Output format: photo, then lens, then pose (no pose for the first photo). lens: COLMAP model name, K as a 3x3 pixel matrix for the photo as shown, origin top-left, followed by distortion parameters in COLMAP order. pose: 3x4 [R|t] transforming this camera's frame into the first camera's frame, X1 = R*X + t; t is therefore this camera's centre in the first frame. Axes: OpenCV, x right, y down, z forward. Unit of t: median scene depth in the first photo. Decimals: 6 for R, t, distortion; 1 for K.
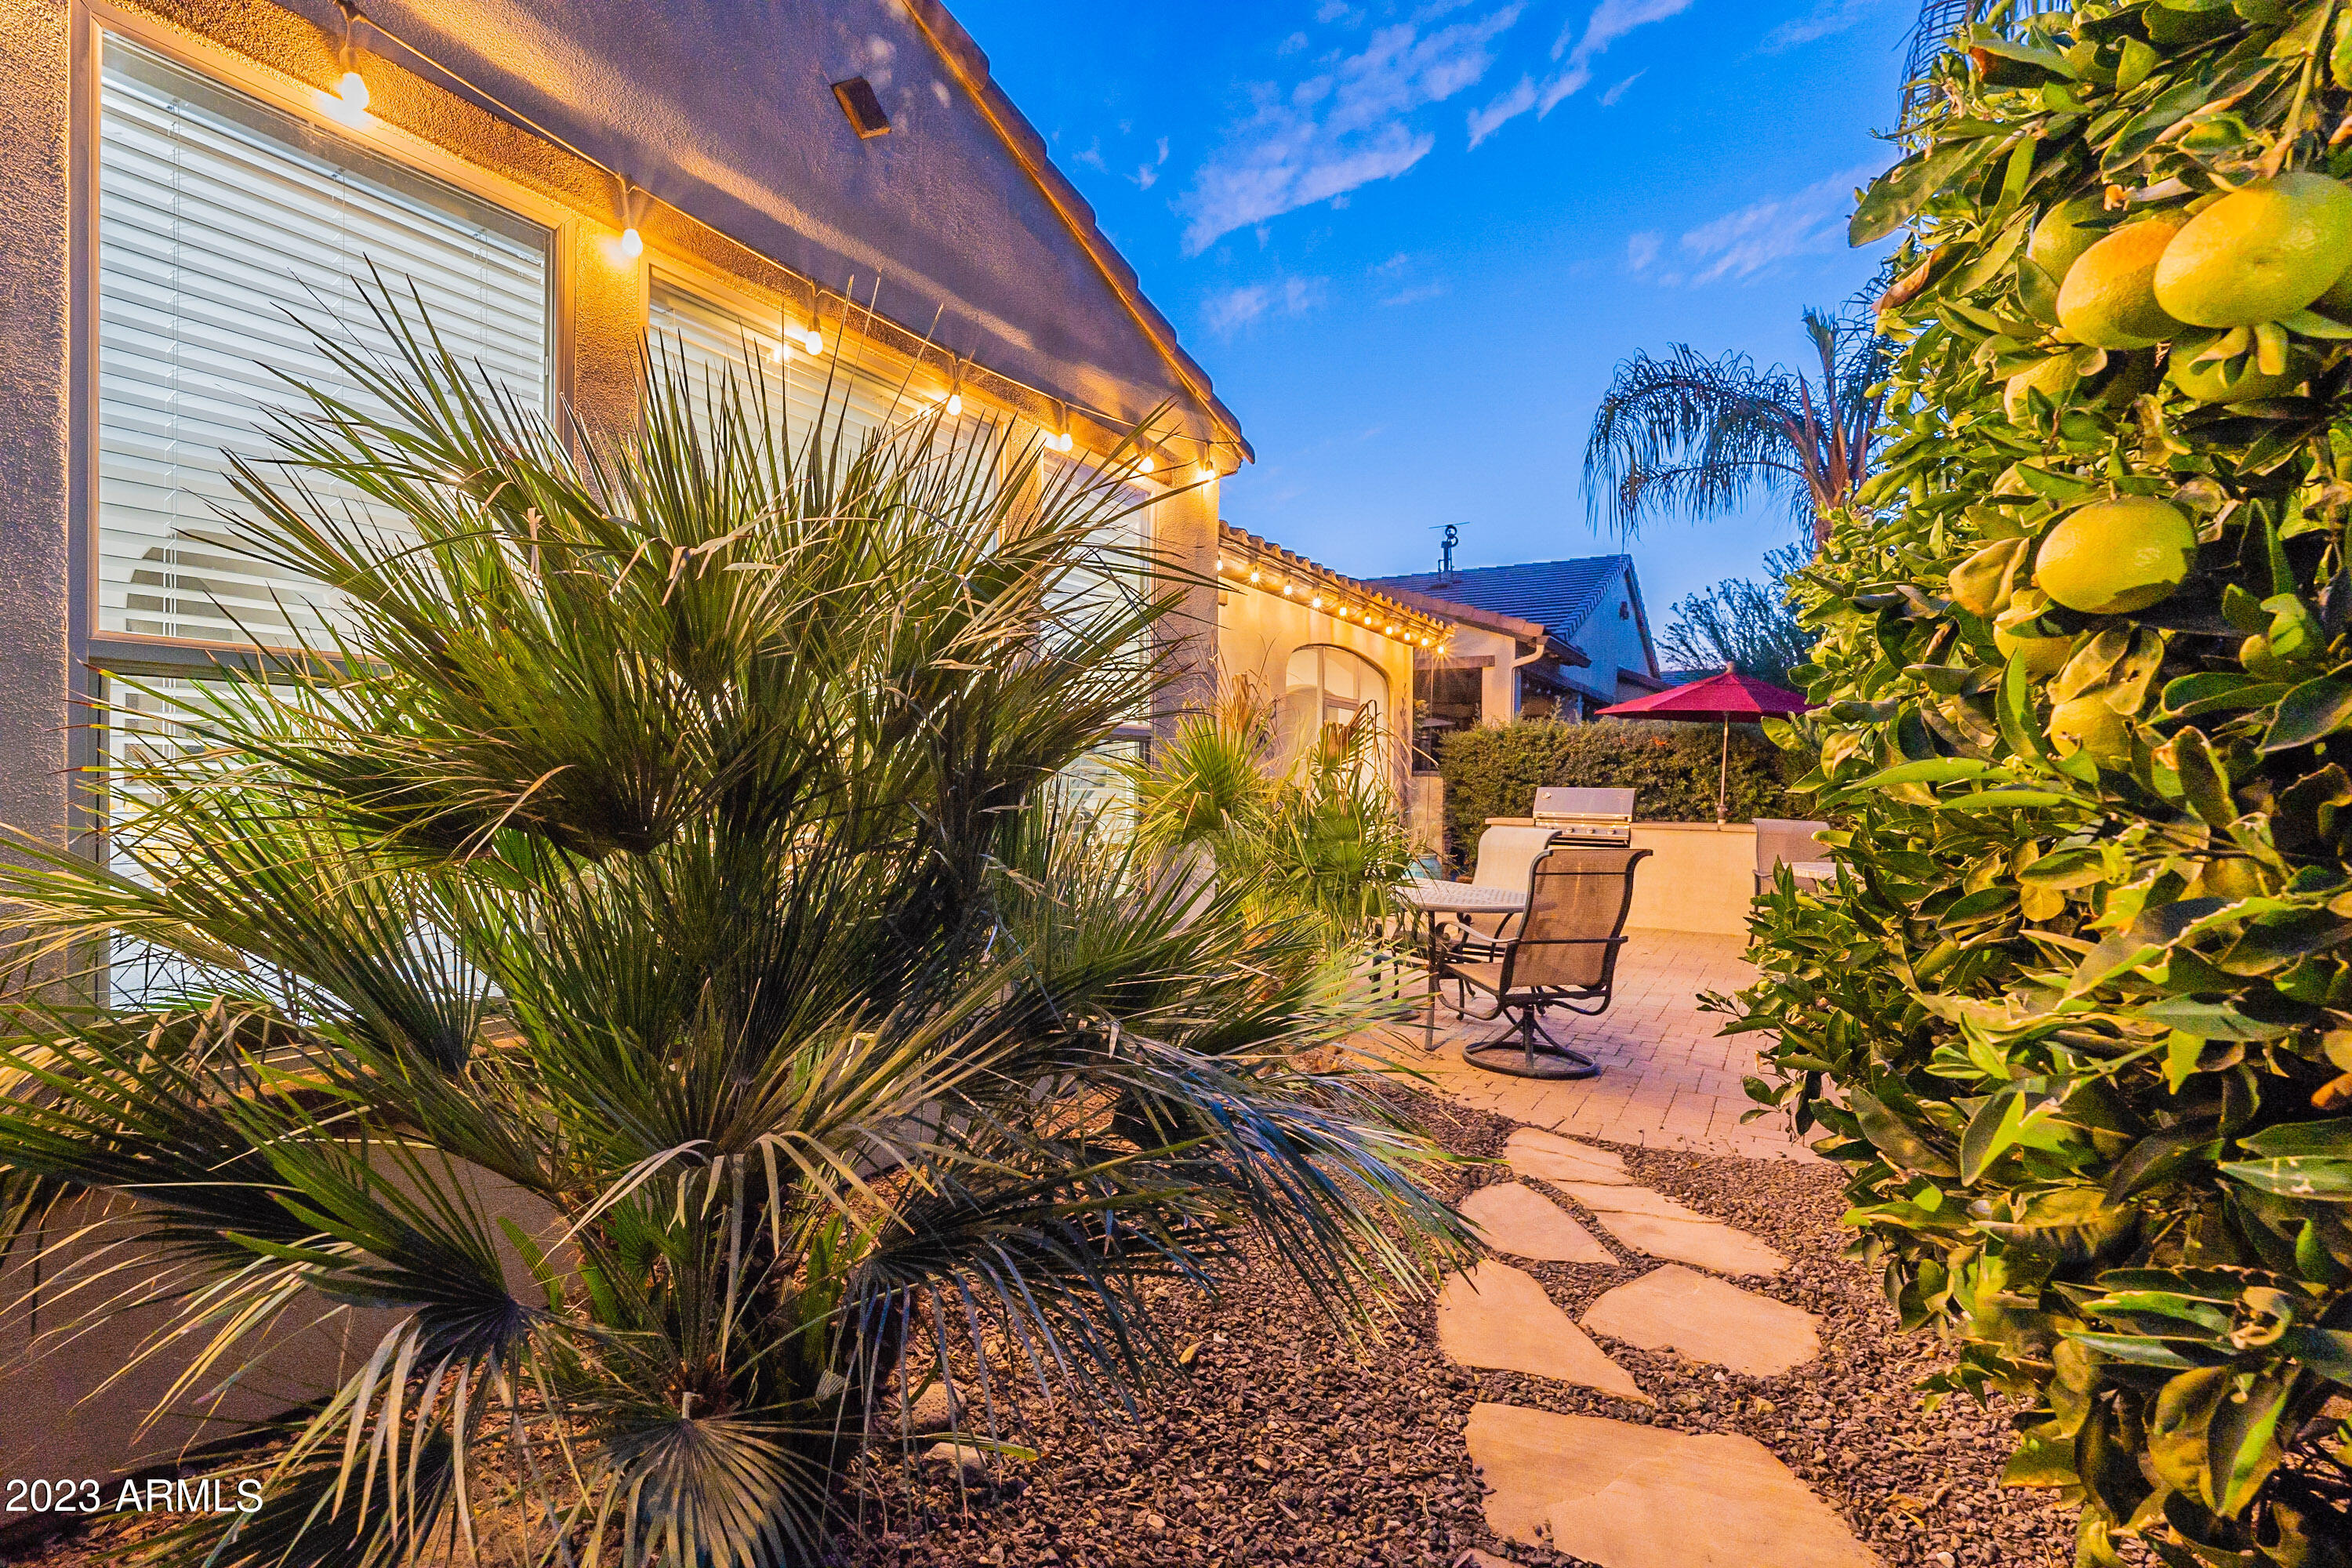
lens RADIAL K [[1042.3, 0, 1063.2], [0, 1042.3, 793.0], [0, 0, 1]] dist [-0.010241, 0.001689]
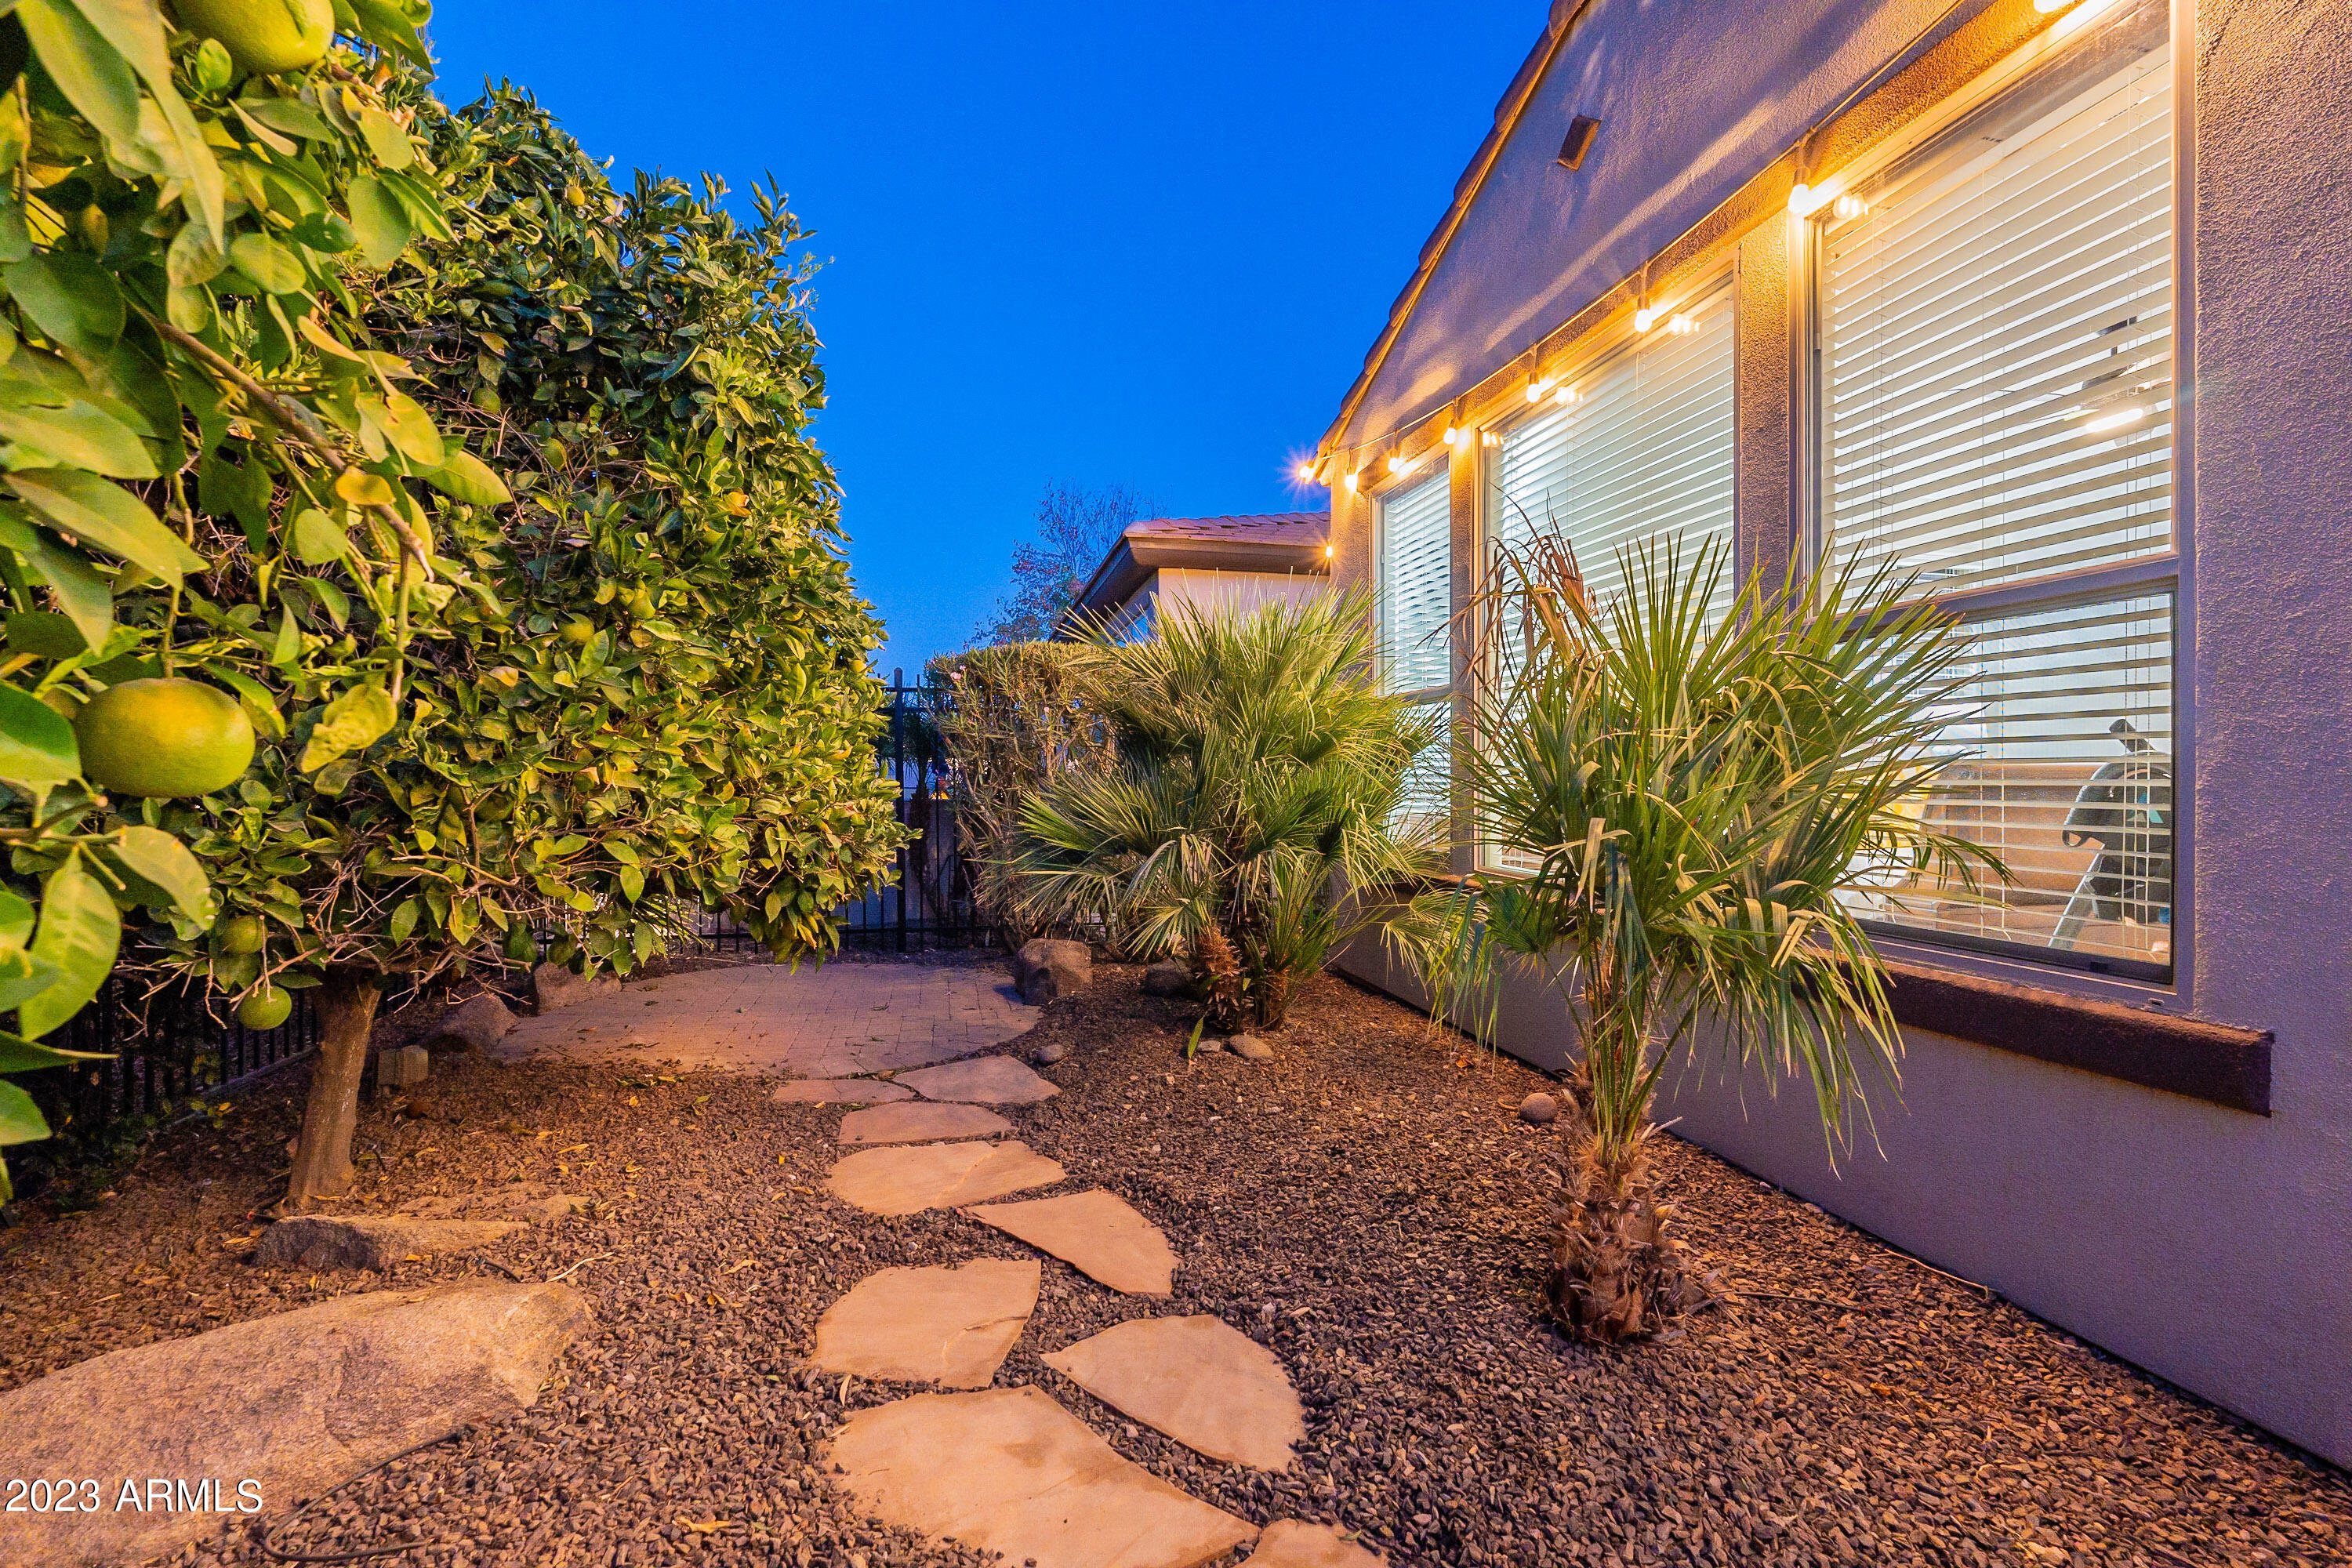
lens RADIAL K [[1058.0, 0, 1169.9], [0, 1058.0, 767.8], [0, 0, 1]] dist [-0.003691, 0.000396]
pose [[-0.678080, -0.018680, -0.734751, 0.241863], [-0.018429, 0.999795, -0.008411, 0.012080], [0.734757, 0.007837, -0.678285, 0.369043]]
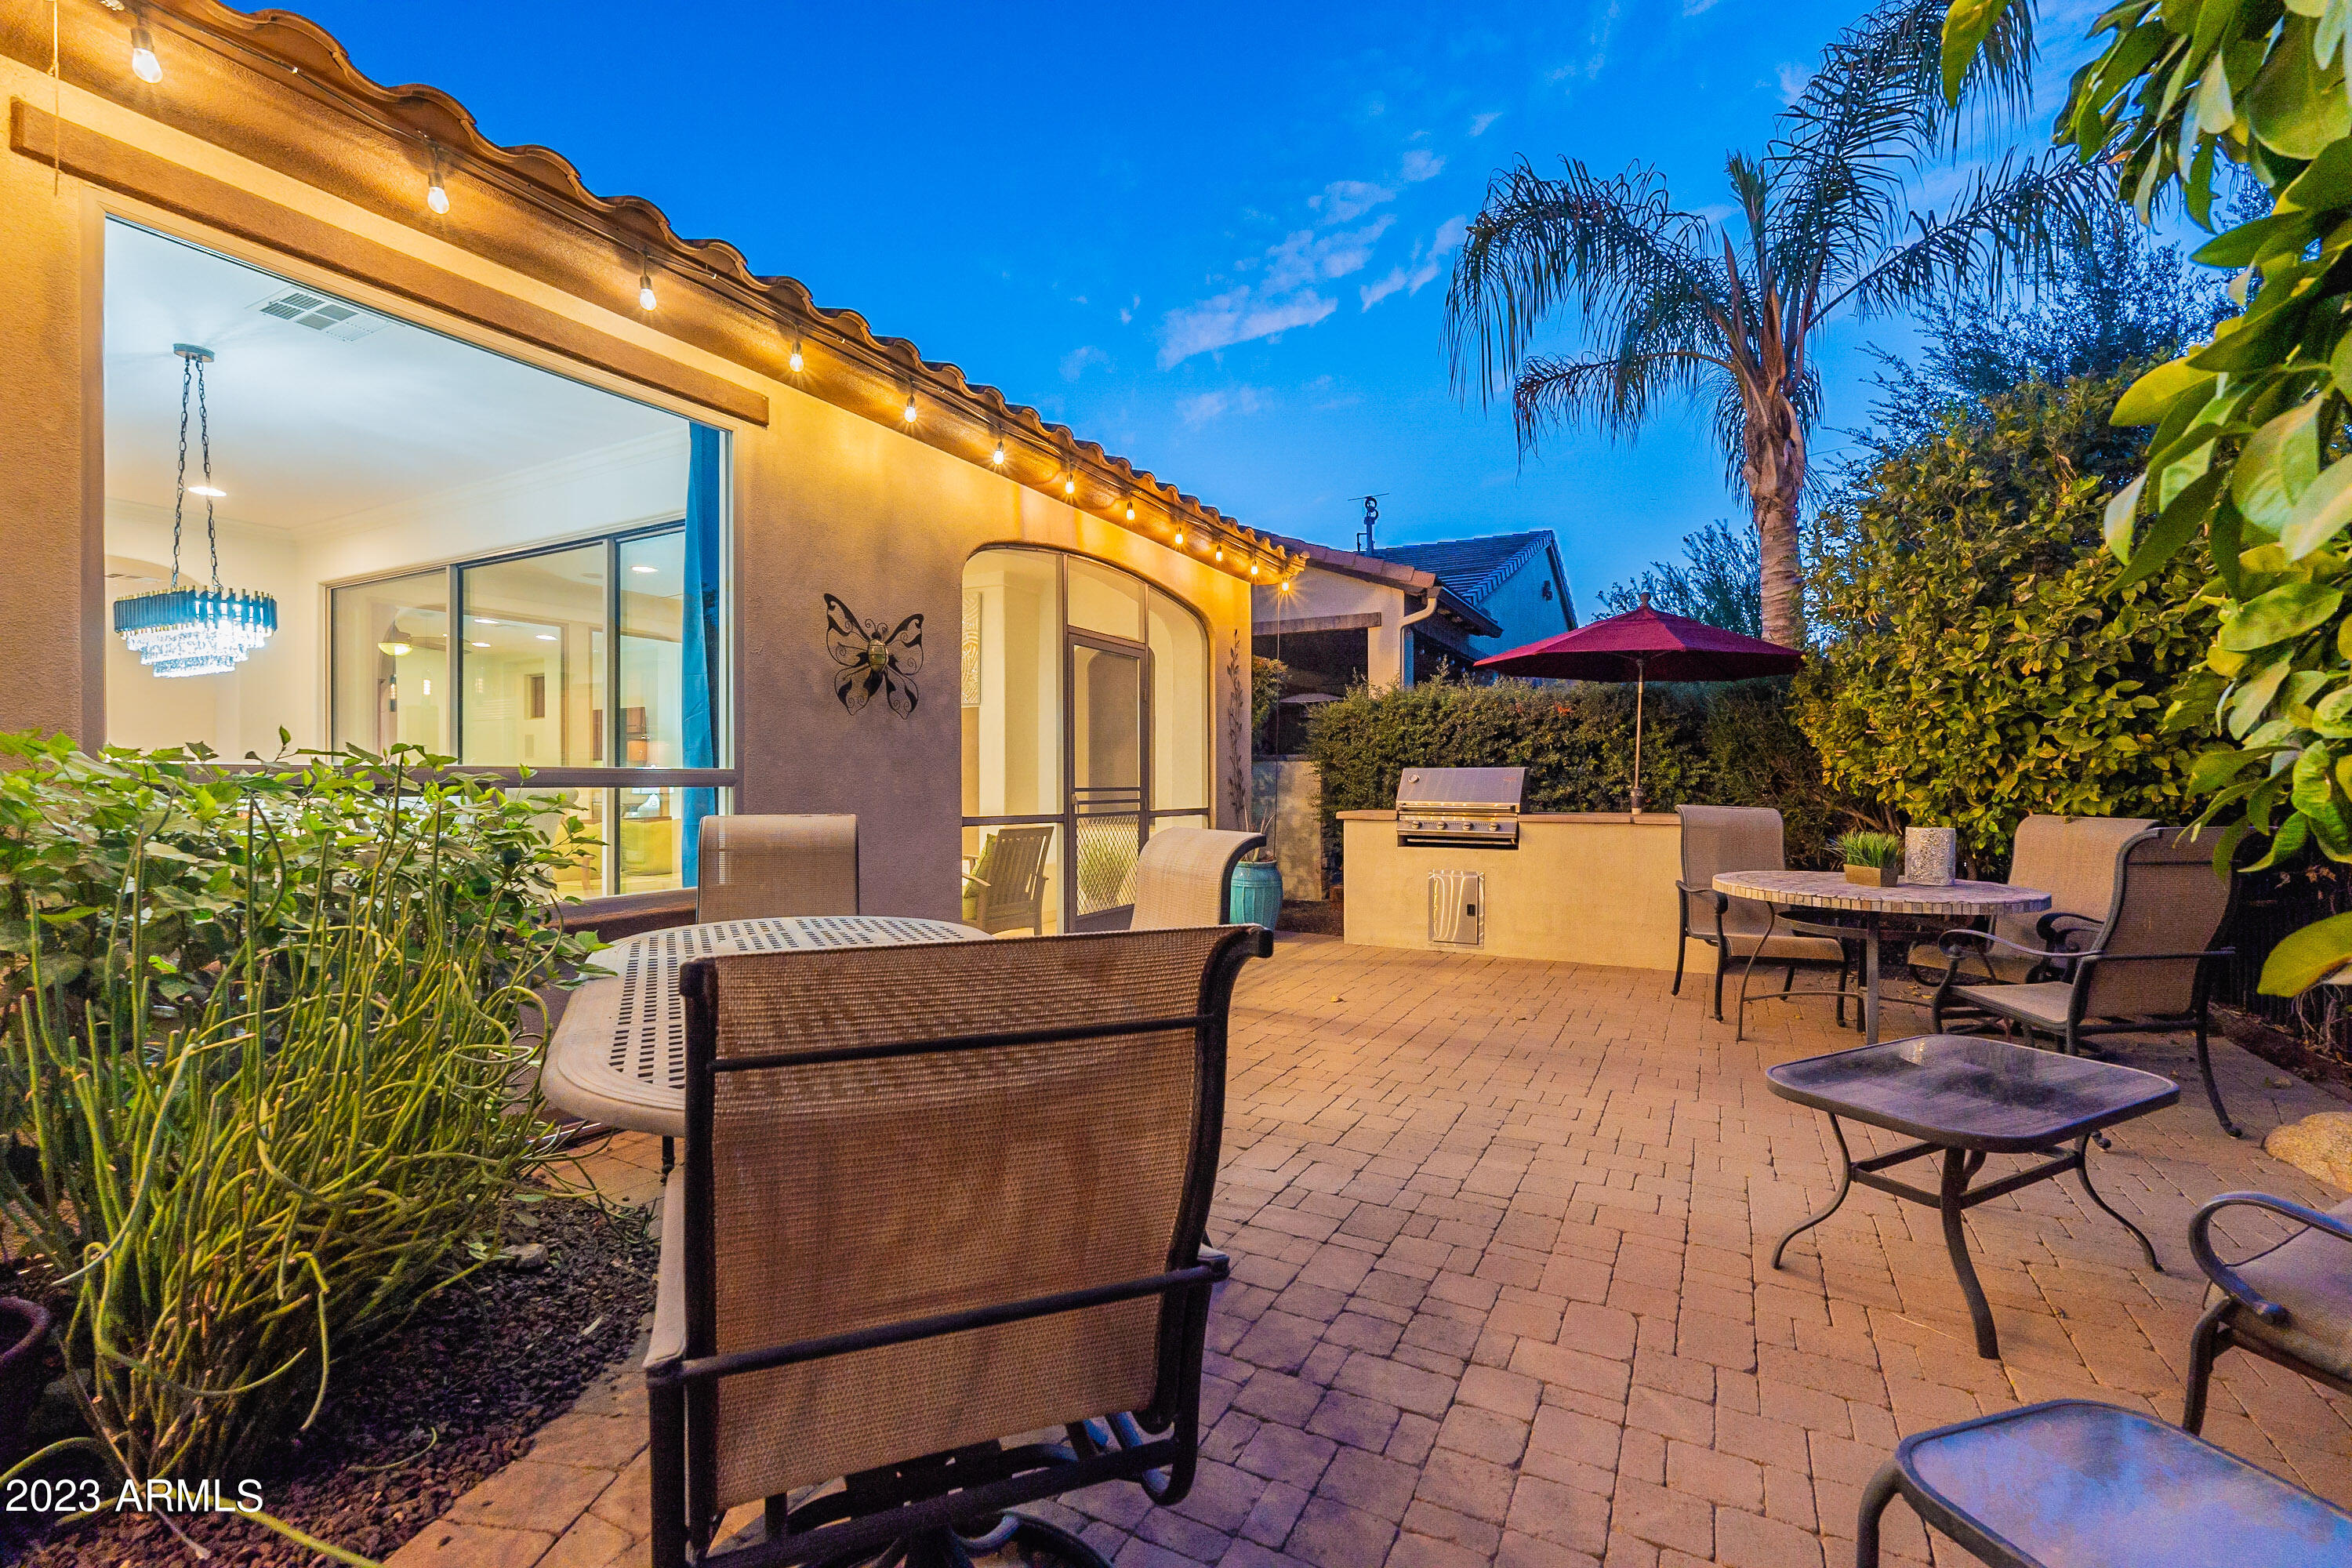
lens RADIAL K [[1006.2, 0, 1186.0], [0, 1006.2, 791.7], [0, 0, 1]] dist [-0.015242, 0.000706]
pose [[0.991279, -0.012671, 0.131169, 0.199007], [0.012689, 0.999919, 0.000696, 0.008387], [-0.131167, 0.000974, 0.991360, 0.298363]]
